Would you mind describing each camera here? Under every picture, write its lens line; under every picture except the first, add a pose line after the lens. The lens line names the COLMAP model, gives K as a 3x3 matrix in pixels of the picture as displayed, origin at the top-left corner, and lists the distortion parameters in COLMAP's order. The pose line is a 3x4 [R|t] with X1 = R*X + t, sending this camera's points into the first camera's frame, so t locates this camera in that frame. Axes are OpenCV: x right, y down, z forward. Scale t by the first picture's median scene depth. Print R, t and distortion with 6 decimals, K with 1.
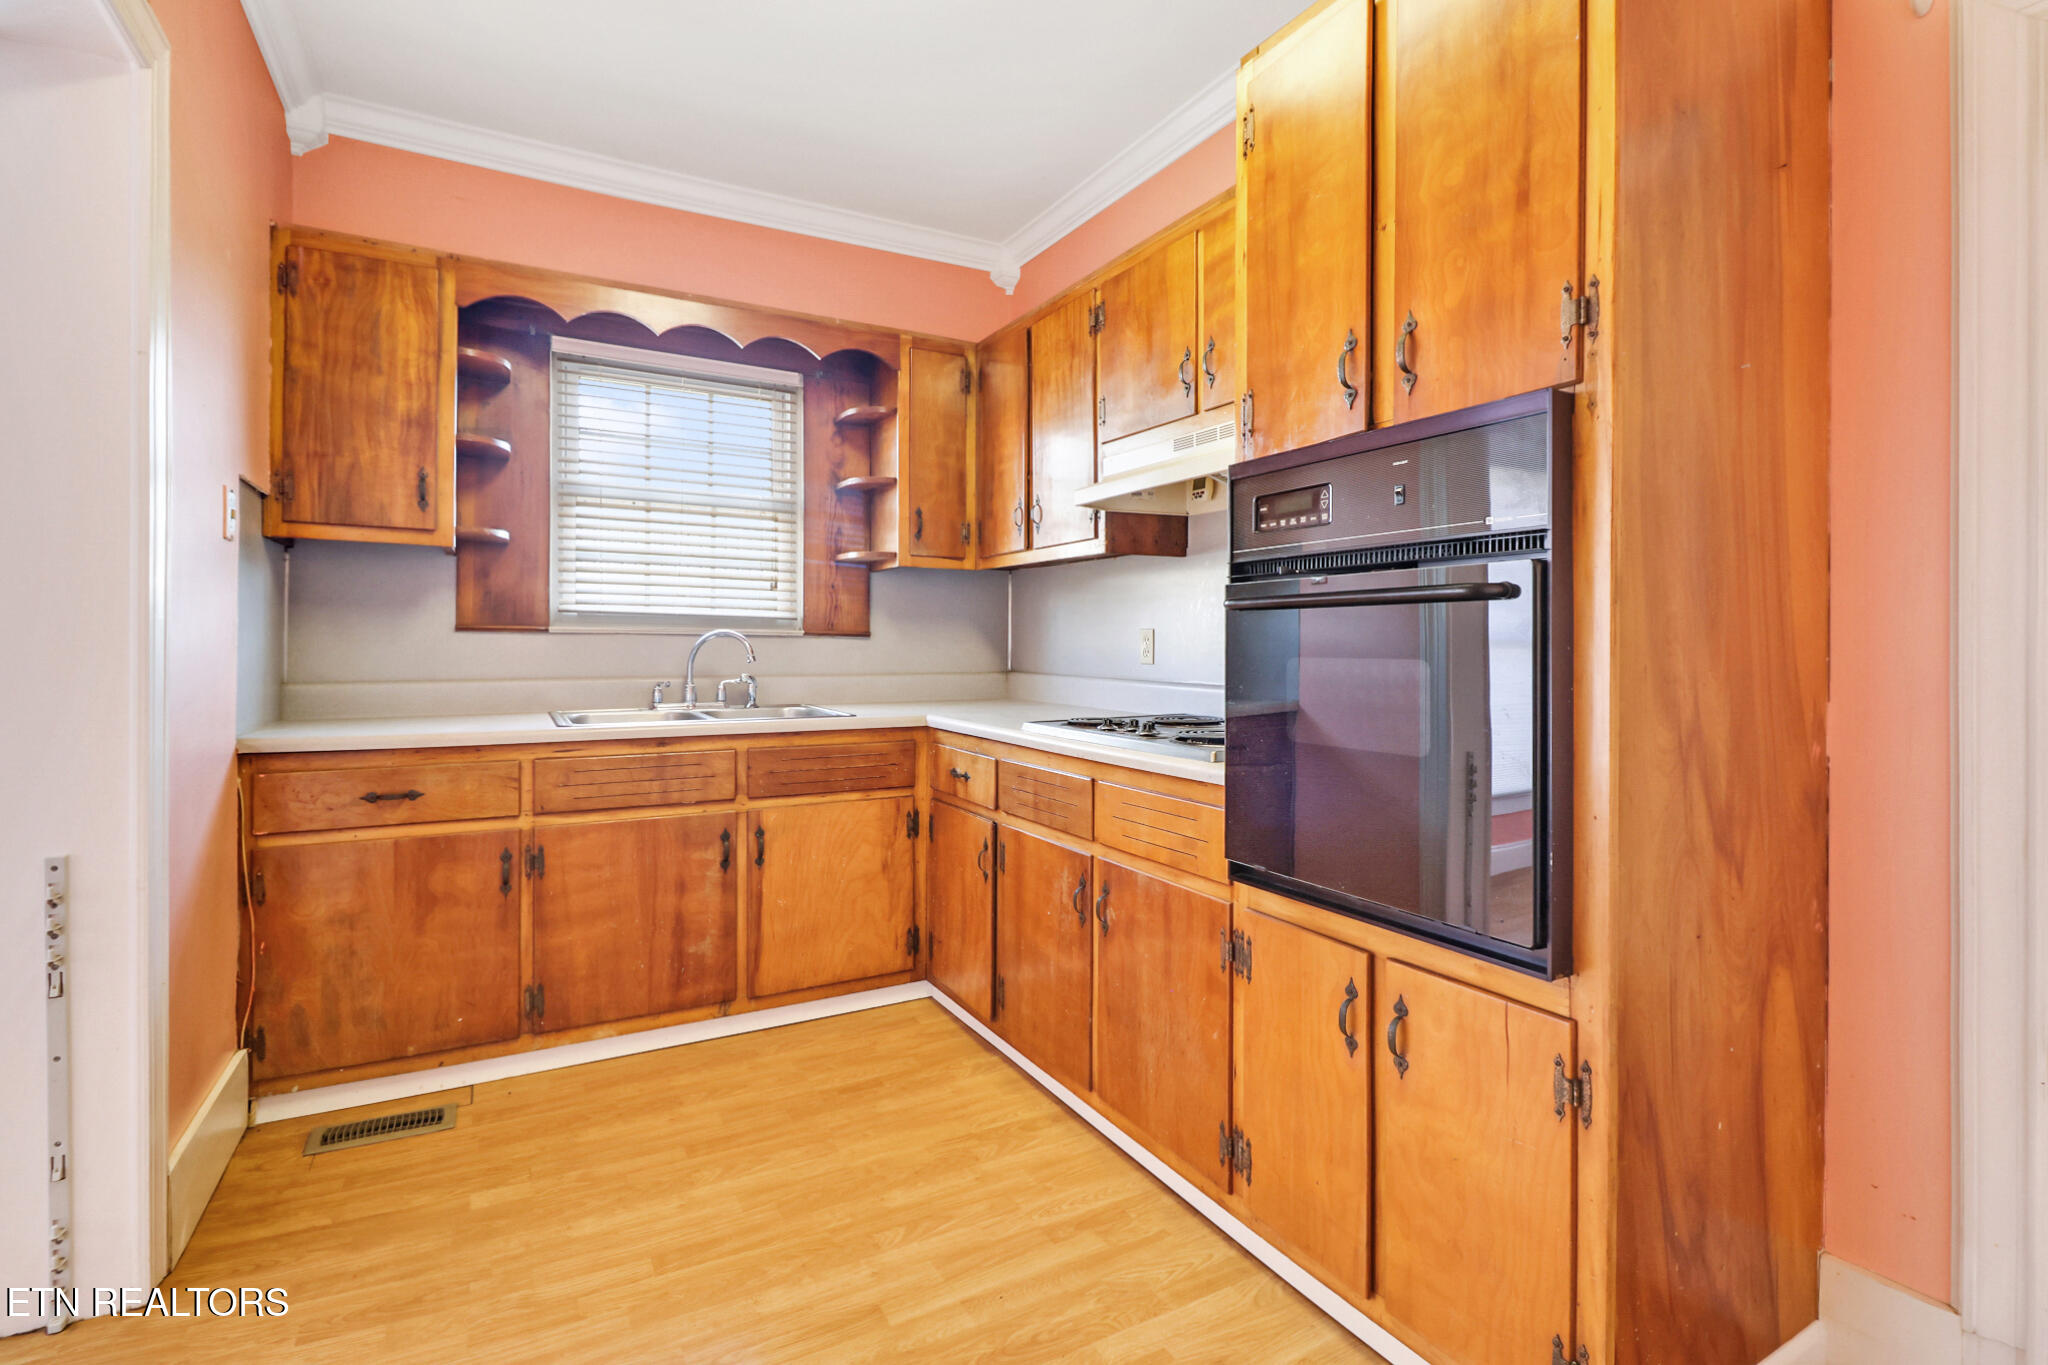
lens RADIAL K [[943.0, 0, 1045.0], [0, 943.0, 651.3], [0, 0, 1]] dist [-0.001182, -0.010018]
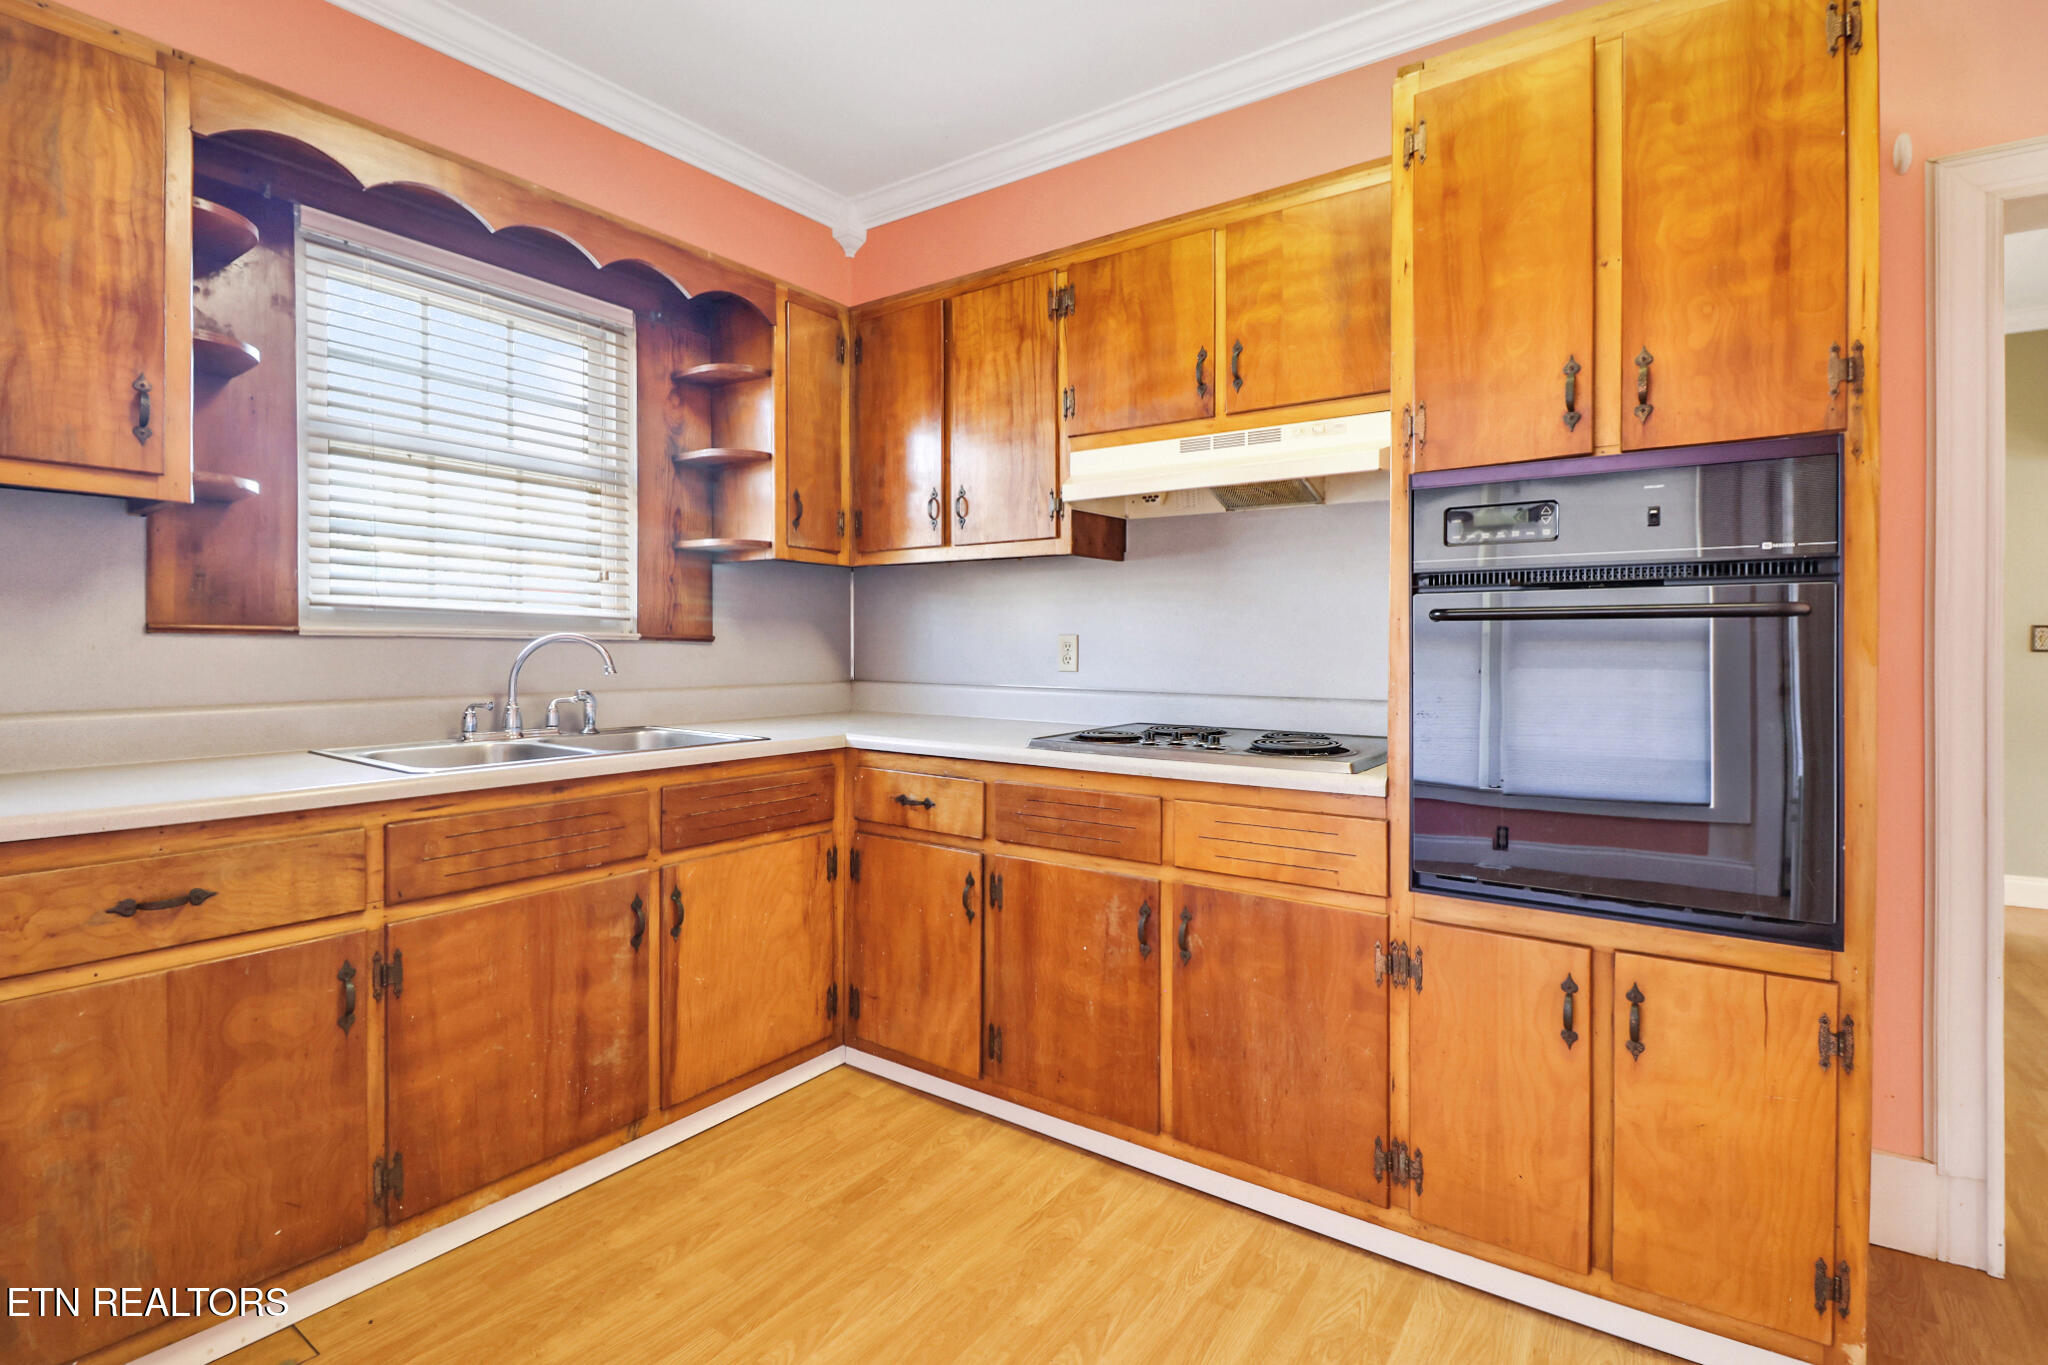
lens RADIAL K [[943.0, 0, 1045.0], [0, 943.0, 651.3], [0, 0, 1]] dist [-0.001182, -0.010018]
pose [[0.905424, -0.001989, 0.424503, -0.386427], [0.002610, 0.999996, -0.000881, -0.007542], [-0.424500, 0.001906, 0.905426, 0.178867]]
